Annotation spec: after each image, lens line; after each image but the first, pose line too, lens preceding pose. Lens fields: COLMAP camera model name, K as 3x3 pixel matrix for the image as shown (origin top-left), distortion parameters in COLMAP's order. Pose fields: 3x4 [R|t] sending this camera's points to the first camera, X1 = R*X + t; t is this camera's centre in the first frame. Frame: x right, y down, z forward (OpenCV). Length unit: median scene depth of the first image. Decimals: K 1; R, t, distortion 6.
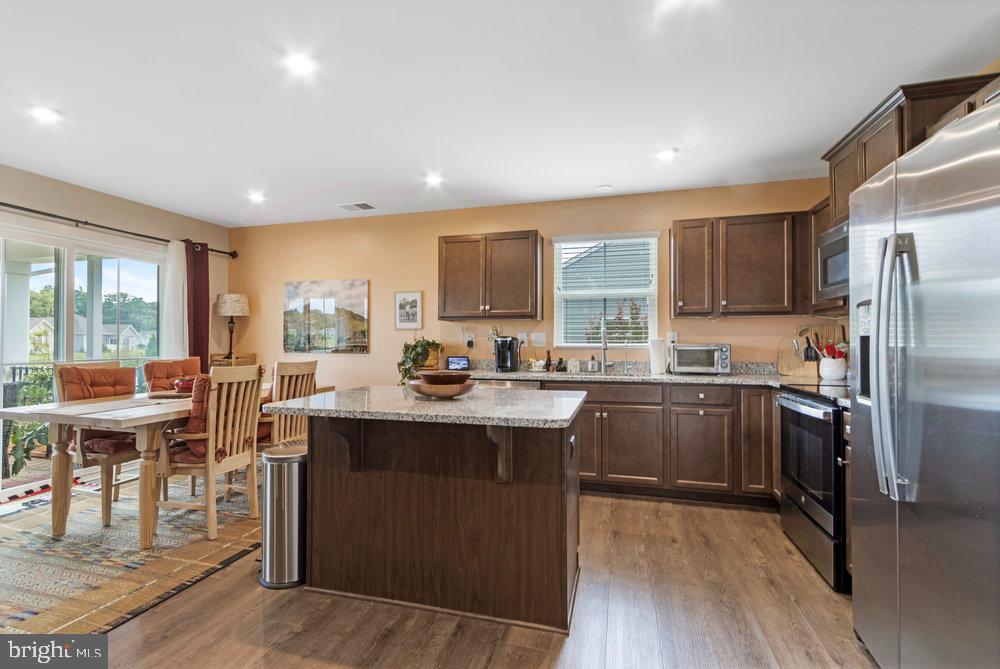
lens RADIAL K [[469.2, 0, 476.1], [0, 469.2, 334.2], [0, 0, 1]] dist [-0.003573, -0.000952]
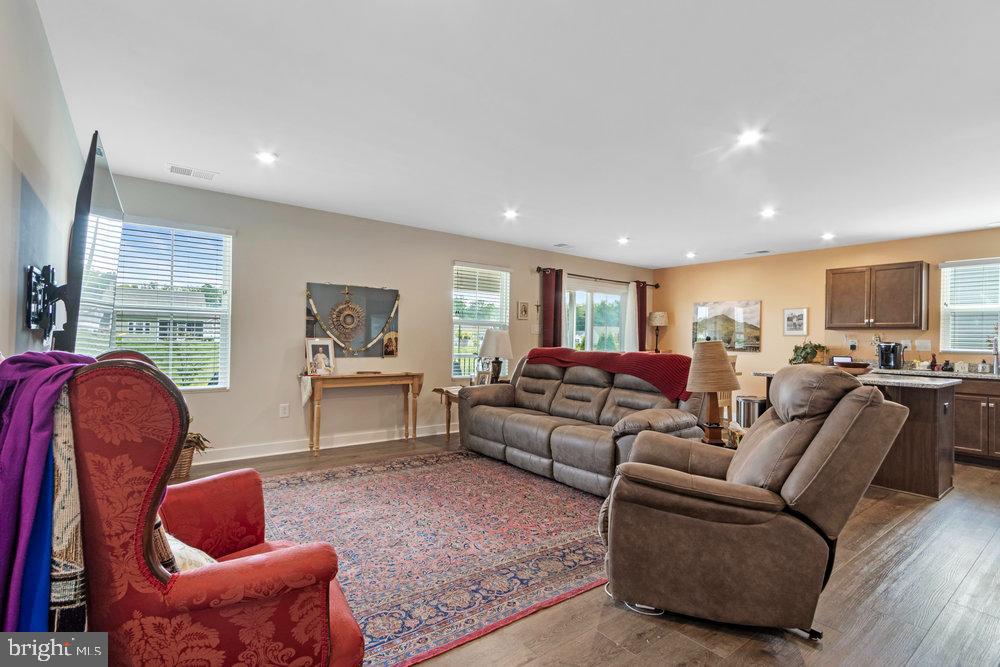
lens RADIAL K [[469.2, 0, 476.1], [0, 469.2, 333.2], [0, 0, 1]] dist [-0.003573, -0.000952]
pose [[0.802415, 0.008114, -0.596711, -0.082794], [-0.009836, 0.999952, 0.000371, -0.009517], [0.596685, 0.005572, 0.802456, -0.733775]]
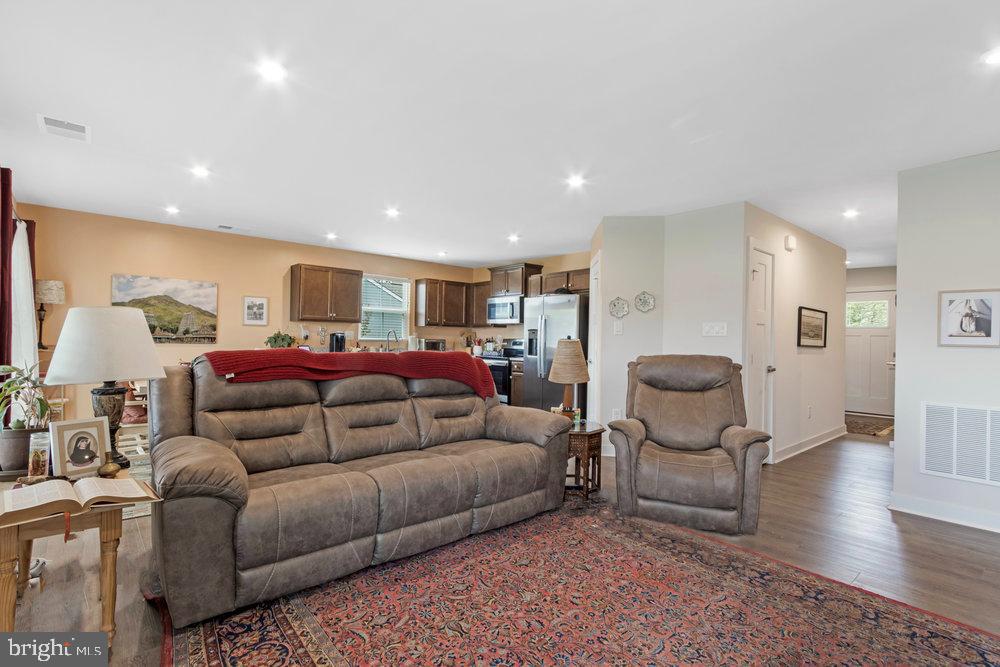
lens RADIAL K [[467.1, 0, 500.0], [0, 467.1, 333.5], [0, 0, 1]] dist [0.003485, -0.000443]
pose [[0.525553, 0.020800, 0.850506, -0.985123], [-0.032258, 0.999469, -0.004510, -0.004012], [-0.850149, -0.025066, 0.525946, -0.302181]]
